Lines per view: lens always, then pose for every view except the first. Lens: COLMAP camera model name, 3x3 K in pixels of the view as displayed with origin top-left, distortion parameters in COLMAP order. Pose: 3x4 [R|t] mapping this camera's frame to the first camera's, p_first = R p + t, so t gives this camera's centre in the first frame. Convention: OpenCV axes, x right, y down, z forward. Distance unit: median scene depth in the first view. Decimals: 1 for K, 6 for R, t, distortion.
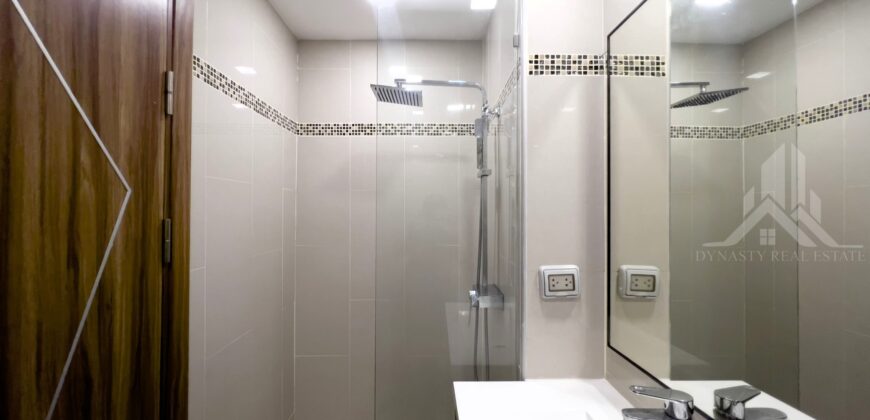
lens RADIAL K [[349.1, 0, 432.9], [0, 349.1, 207.5], [0, 0, 1]] dist [0.000009, 0.000191]
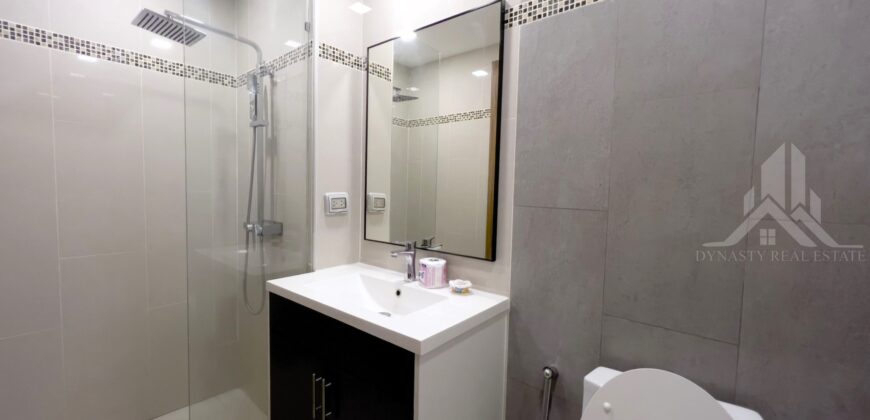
lens RADIAL K [[353.2, 0, 435.0], [0, 353.2, 210.0], [0, 0, 1]] dist [0.001030, 0.000651]
pose [[0.641829, -0.031199, 0.766213, -0.523828], [-0.032086, 0.997204, 0.067482, 0.121476], [-0.766177, -0.067897, 0.639033, -0.298905]]
